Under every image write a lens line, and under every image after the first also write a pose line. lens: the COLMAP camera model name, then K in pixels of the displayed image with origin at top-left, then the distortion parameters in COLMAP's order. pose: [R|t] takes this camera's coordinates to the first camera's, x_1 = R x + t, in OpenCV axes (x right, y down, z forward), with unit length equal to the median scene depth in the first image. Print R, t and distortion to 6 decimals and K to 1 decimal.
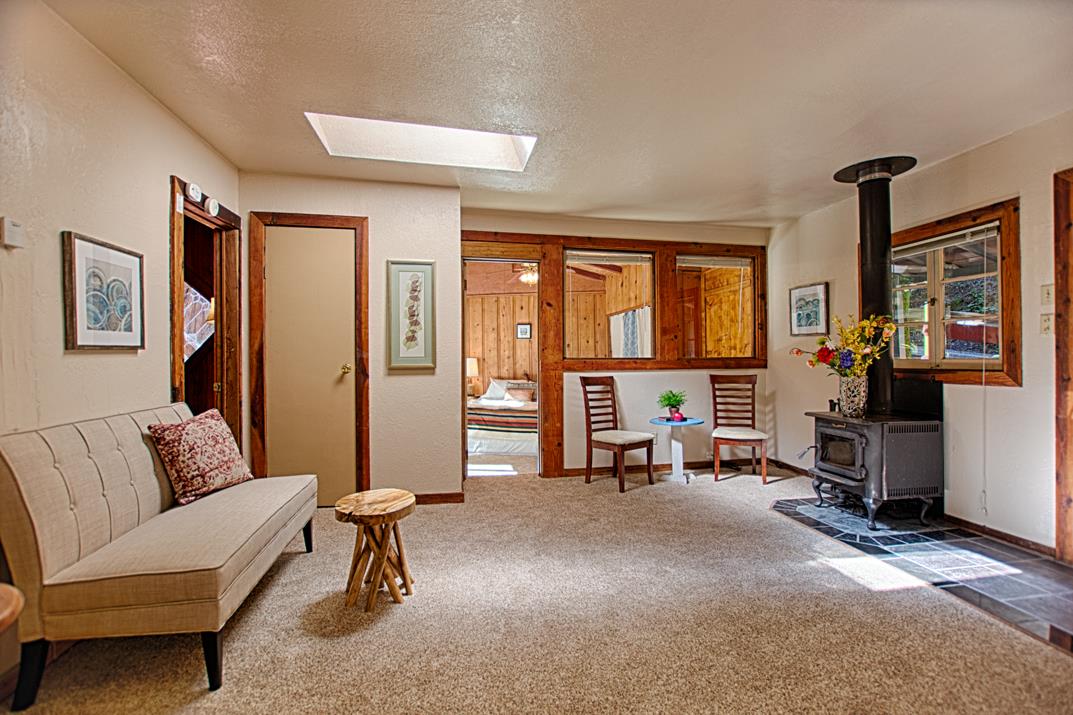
lens RADIAL K [[478.6, 0, 535.8], [0, 478.6, 351.4], [0, 0, 1]] dist [-0.015716, 0.000497]
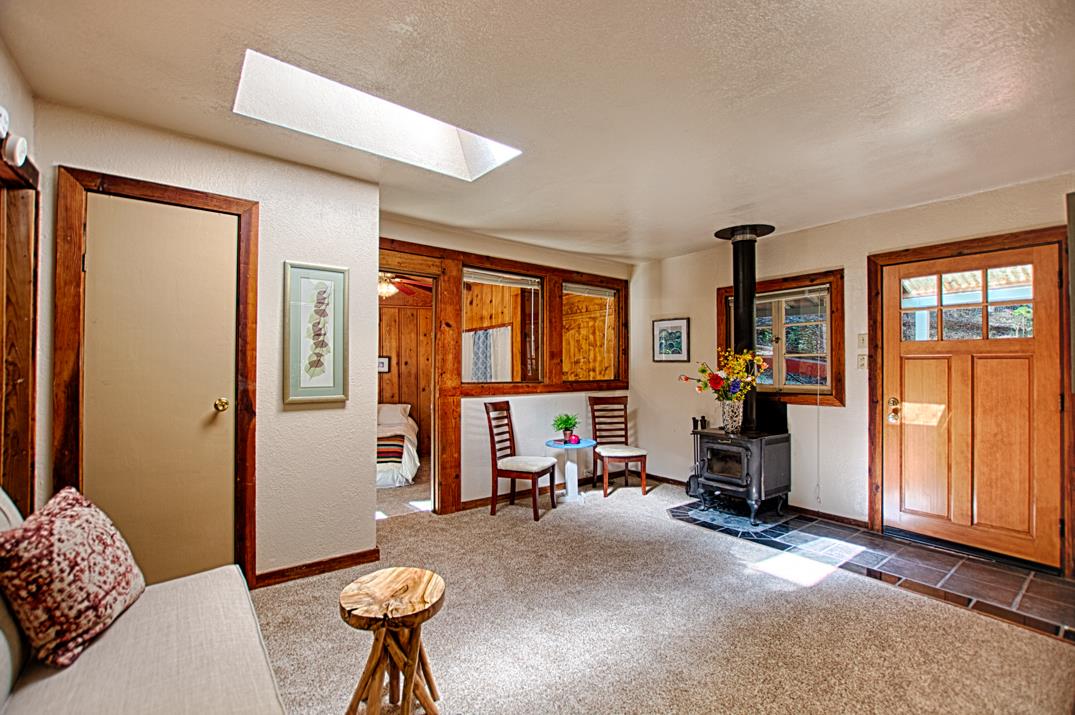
lens RADIAL K [[477.7, 0, 537.5], [0, 477.7, 357.5], [0, 0, 1]] dist [-0.016922, 0.000978]
pose [[0.888402, 0.014721, 0.458829, -0.301188], [-0.009746, 0.999865, -0.013208, -0.031041], [-0.458962, 0.007262, 0.888426, 0.135591]]
